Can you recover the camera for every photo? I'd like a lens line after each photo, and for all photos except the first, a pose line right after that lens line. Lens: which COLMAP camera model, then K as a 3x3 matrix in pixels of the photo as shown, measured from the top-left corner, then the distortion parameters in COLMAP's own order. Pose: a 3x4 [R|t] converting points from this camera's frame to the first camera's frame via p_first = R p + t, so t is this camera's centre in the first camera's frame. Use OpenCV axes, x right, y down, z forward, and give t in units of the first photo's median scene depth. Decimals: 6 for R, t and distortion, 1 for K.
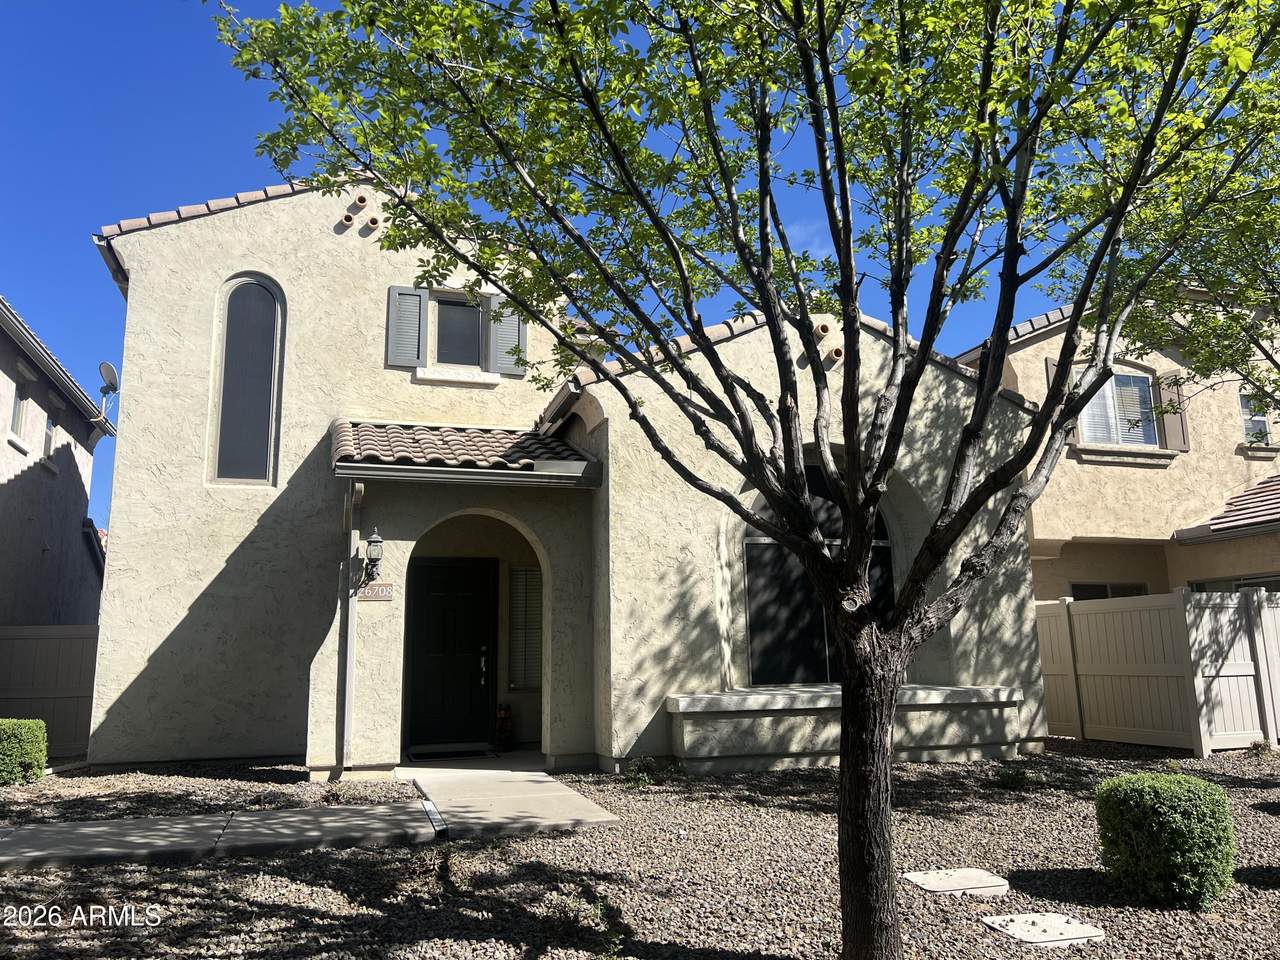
lens RADIAL K [[945.8, 0, 640.0], [0, 945.8, 480.0], [0, 0, 1]] dist [0.056417, -0.066170]
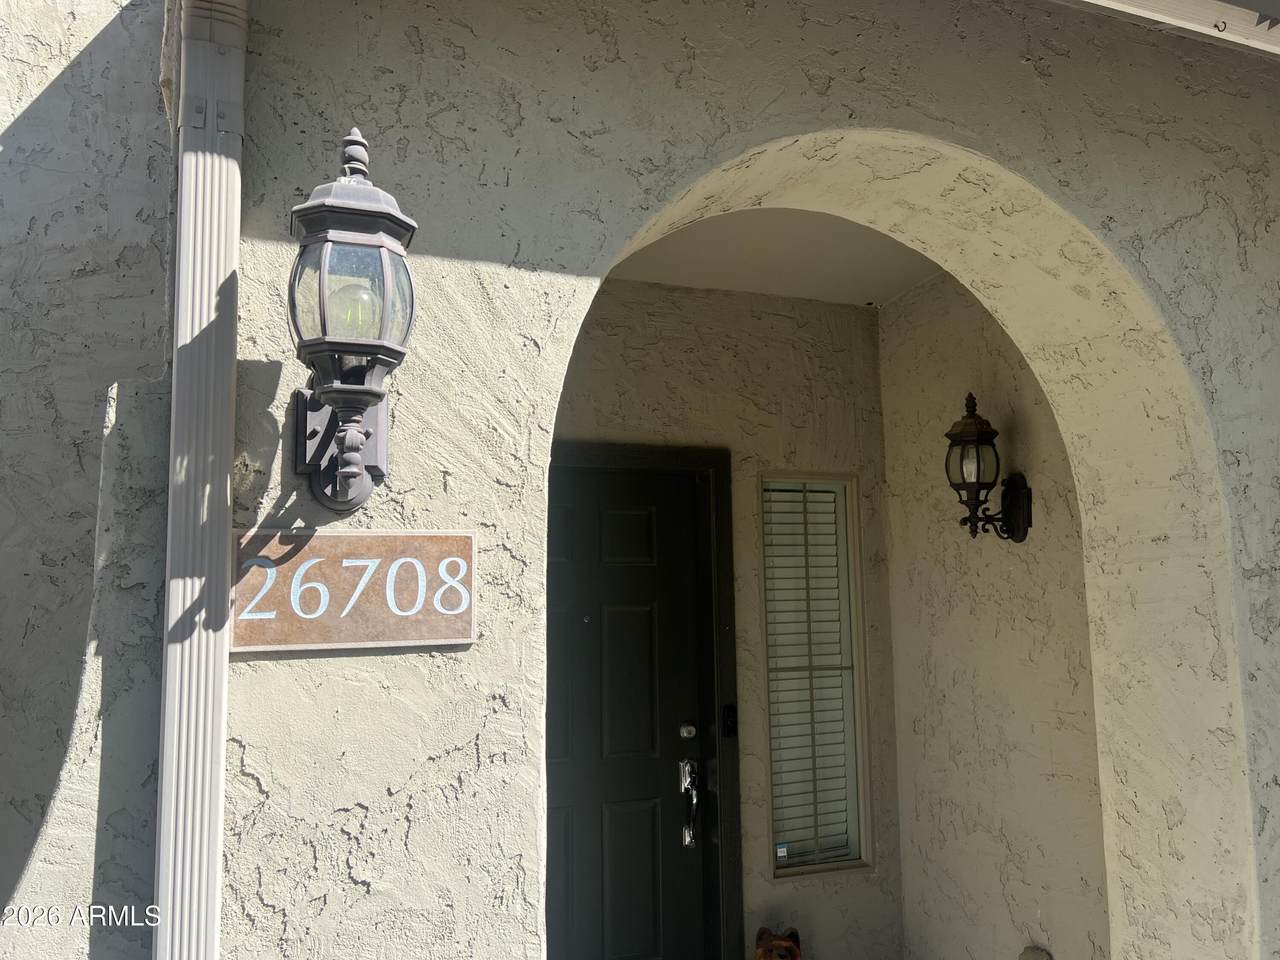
lens RADIAL K [[945.8, 0, 640.0], [0, 945.8, 480.0], [0, 0, 1]] dist [0.056417, -0.066170]
pose [[0.998795, 0.011700, 0.047654, -0.241387], [-0.014909, 0.997605, 0.067547, 0.089506], [-0.046750, -0.068176, 0.996577, 0.849629]]
